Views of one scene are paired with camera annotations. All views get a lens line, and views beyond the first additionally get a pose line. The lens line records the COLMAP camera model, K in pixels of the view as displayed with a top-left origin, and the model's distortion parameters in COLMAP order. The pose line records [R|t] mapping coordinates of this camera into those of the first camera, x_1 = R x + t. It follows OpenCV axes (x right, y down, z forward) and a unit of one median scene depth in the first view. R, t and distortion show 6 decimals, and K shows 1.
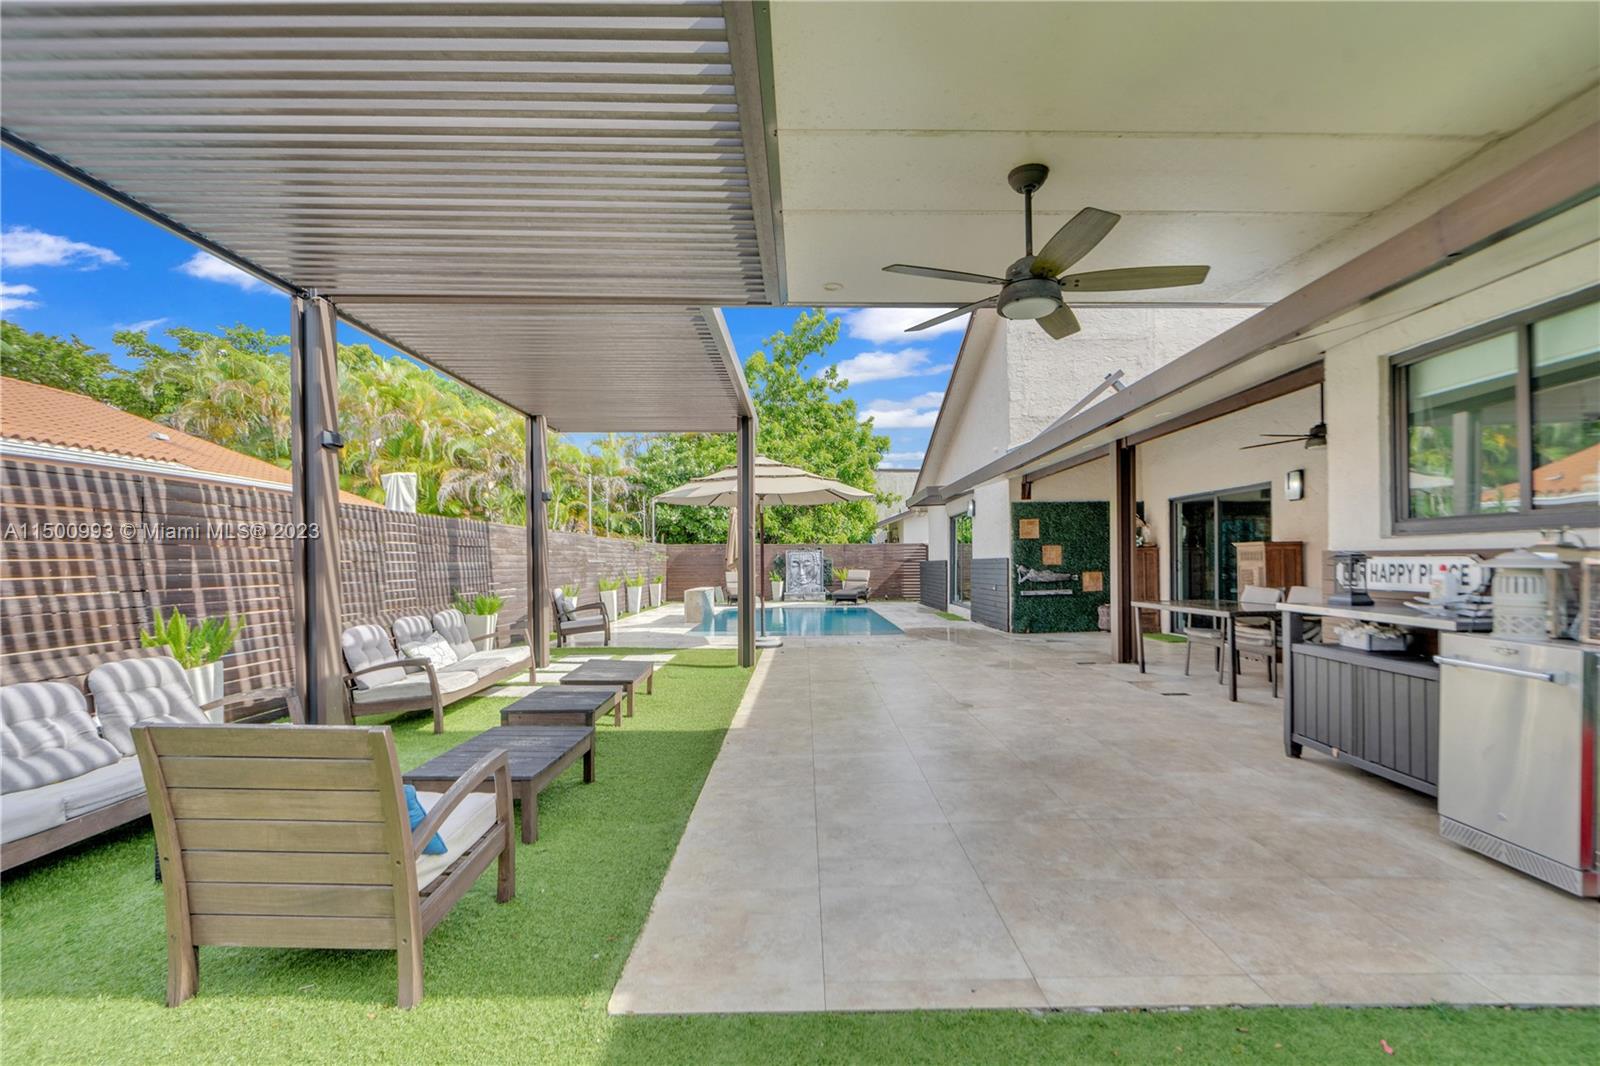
lens RADIAL K [[730.7, 0, 801.6], [0, 730.7, 548.0], [0, 0, 1]] dist [-0.001011, 0.001624]
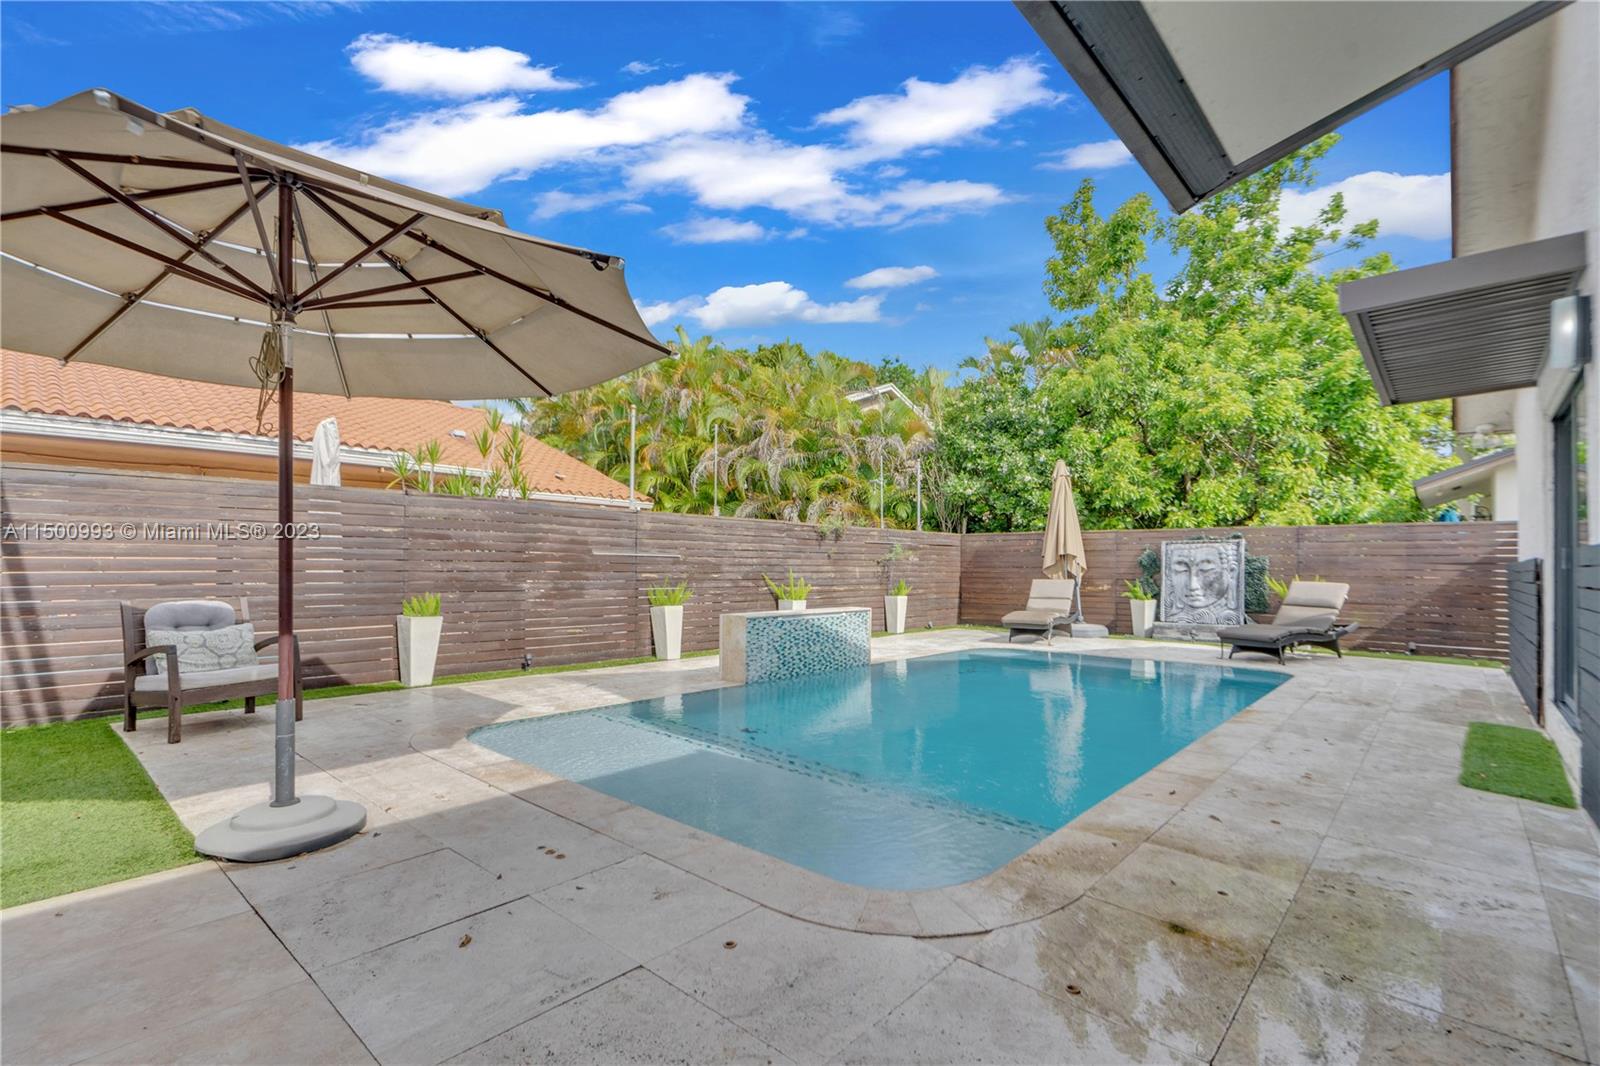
lens RADIAL K [[730.7, 0, 832.4], [0, 730.7, 550.5], [0, 0, 1]] dist [-0.001011, 0.001624]
pose [[0.751945, -0.002219, -0.659223, 0.313067], [0.000547, 0.999996, -0.002743, 0.024504], [0.659226, 0.001702, 0.751943, 0.973943]]
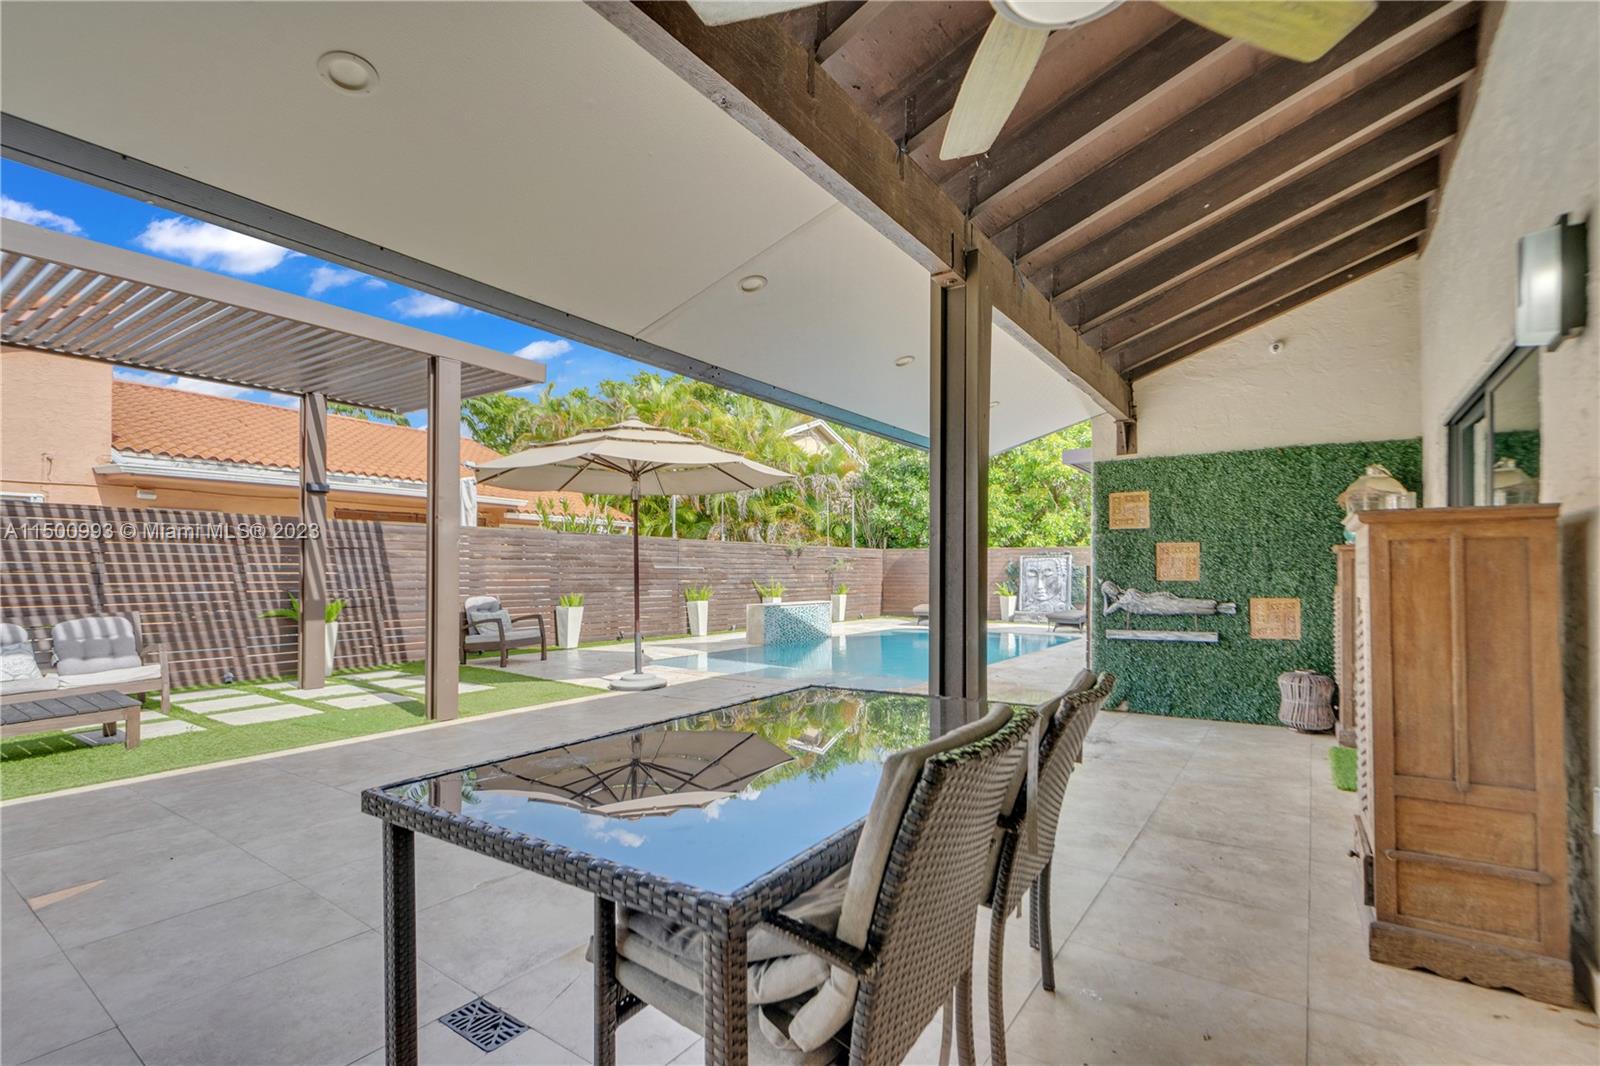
lens RADIAL K [[730.7, 0, 821.2], [0, 730.7, 560.6], [0, 0, 1]] dist [-0.001011, 0.001624]
pose [[0.817895, 0.002257, -0.575363, 0.530784], [0.001559, 0.999980, 0.006138, 0.006961], [0.575365, -0.005918, 0.817875, 0.555937]]
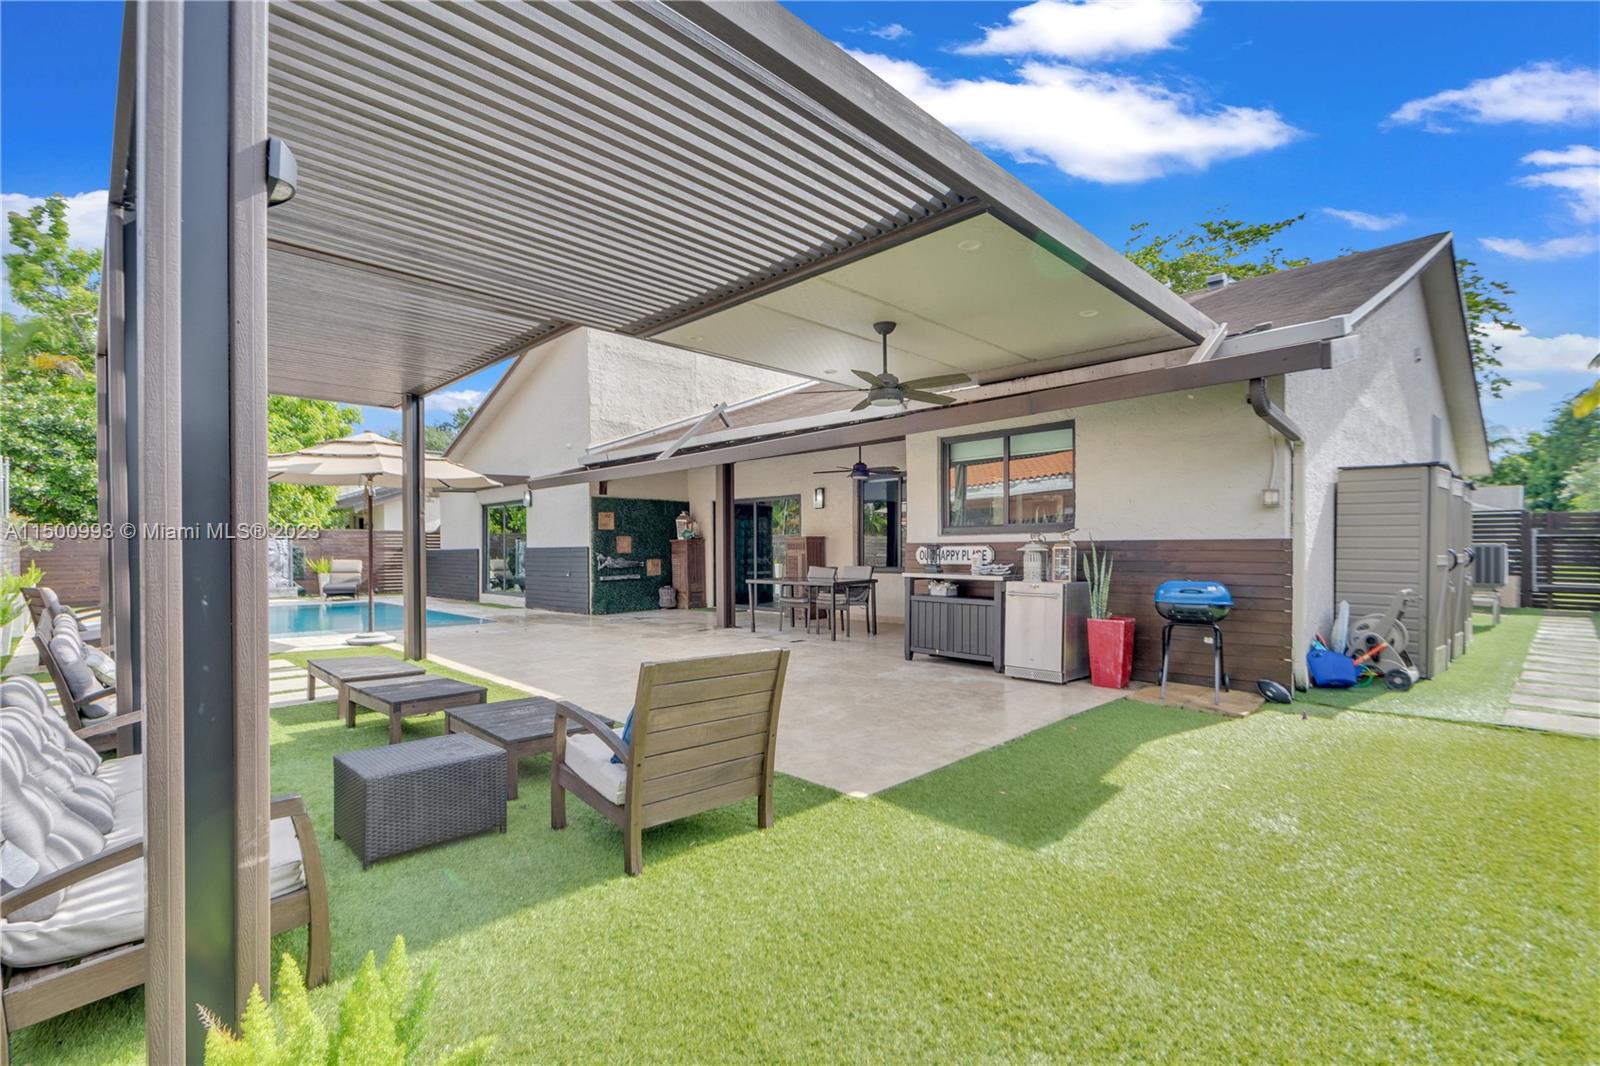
lens RADIAL K [[730.7, 0, 829.1], [0, 730.7, 547.7], [0, 0, 1]] dist [-0.001011, 0.001624]
pose [[0.696669, 0.003283, 0.717385, -0.314890], [-0.012777, 0.999888, 0.007833, 0.001891], [-0.717279, -0.014623, 0.696633, -0.036369]]
